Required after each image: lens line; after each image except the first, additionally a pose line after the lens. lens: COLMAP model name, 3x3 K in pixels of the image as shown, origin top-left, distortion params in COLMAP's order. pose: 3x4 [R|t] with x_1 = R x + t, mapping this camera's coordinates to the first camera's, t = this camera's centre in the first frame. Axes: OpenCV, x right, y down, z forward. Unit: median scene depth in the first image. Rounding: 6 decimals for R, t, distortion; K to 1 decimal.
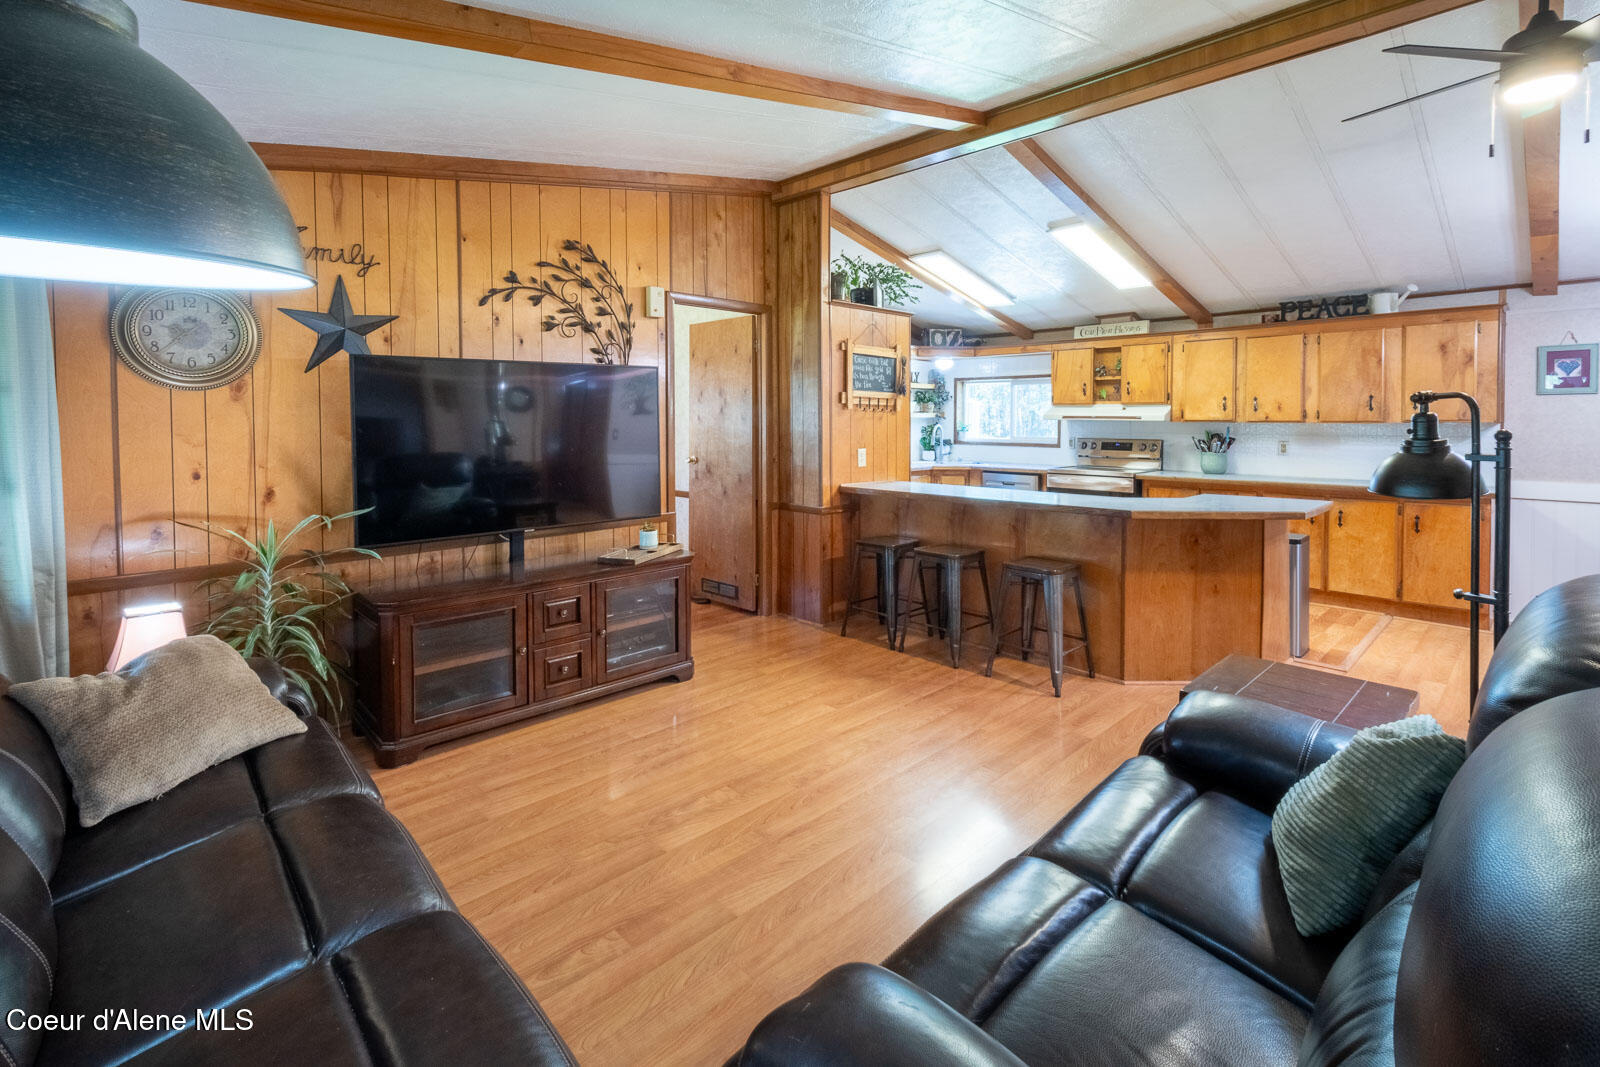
lens RADIAL K [[706.0, 0, 786.5], [0, 706.0, 438.0], [0, 0, 1]] dist [0.000503, 0.000093]
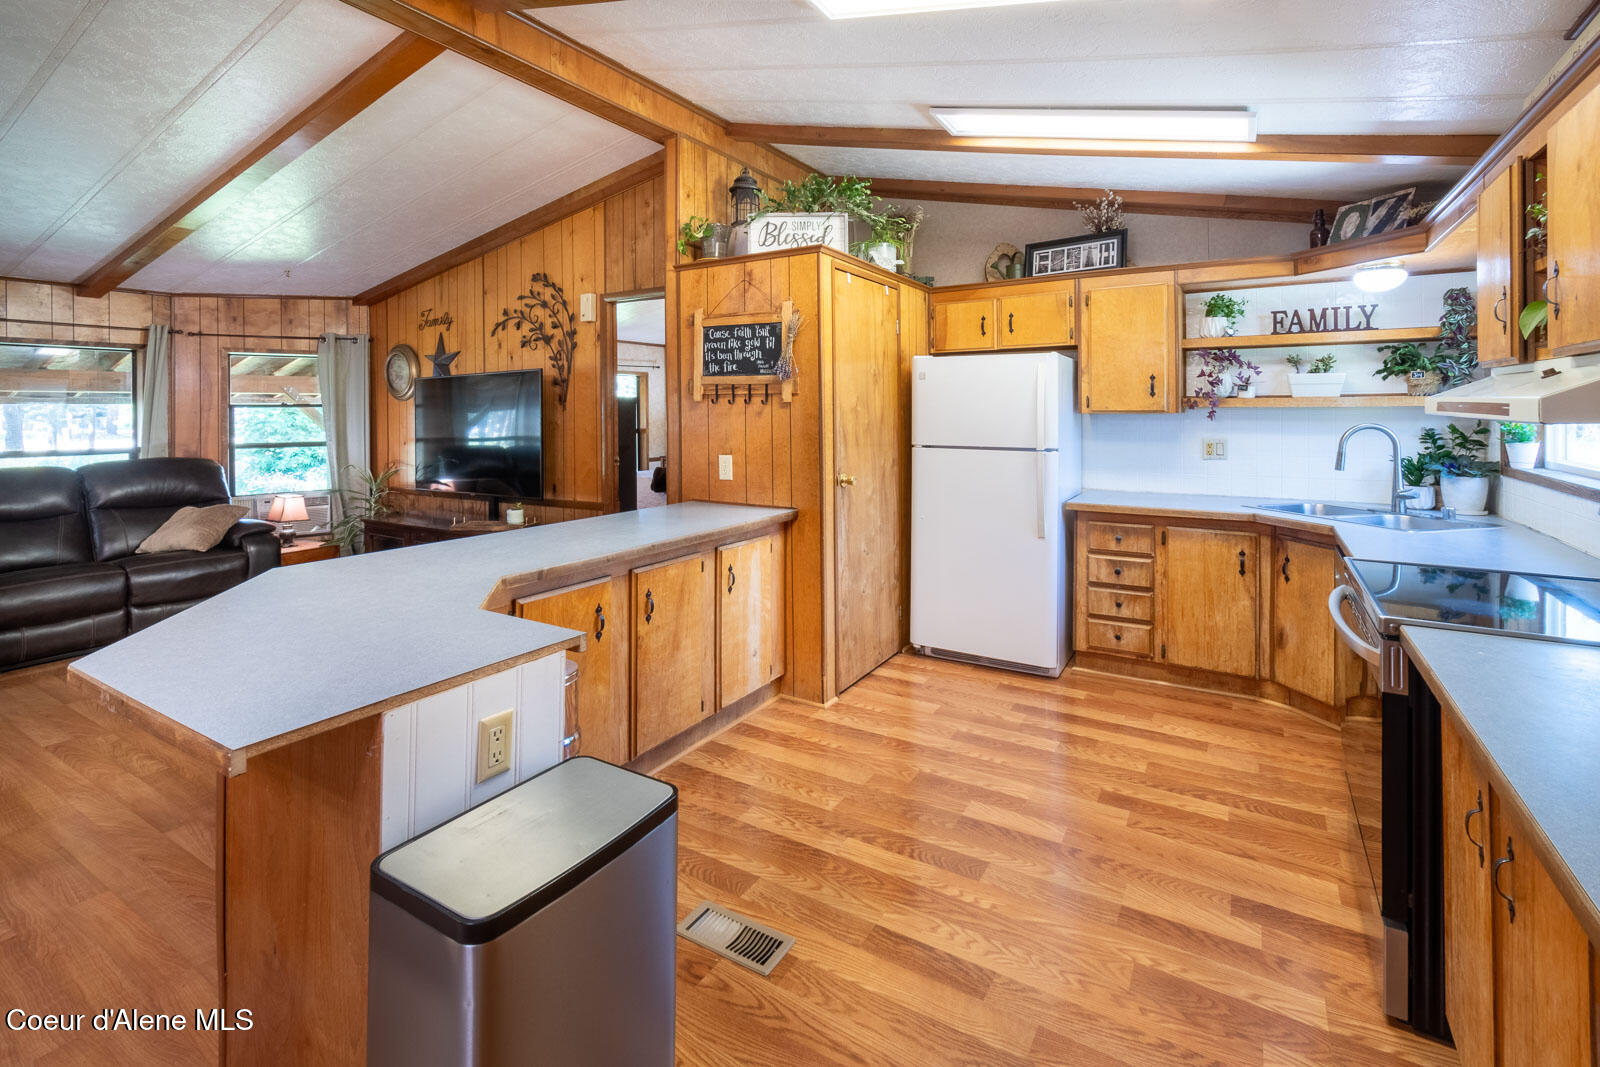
lens RADIAL K [[730.0, 0, 805.0], [0, 730.0, 406.9], [0, 0, 1]] dist [-0.004106, -0.000655]
pose [[0.278718, -0.006799, -0.960349, 1.088289], [-0.020828, 0.999697, -0.013122, -0.033934], [0.960147, 0.023660, 0.278492, 1.110023]]
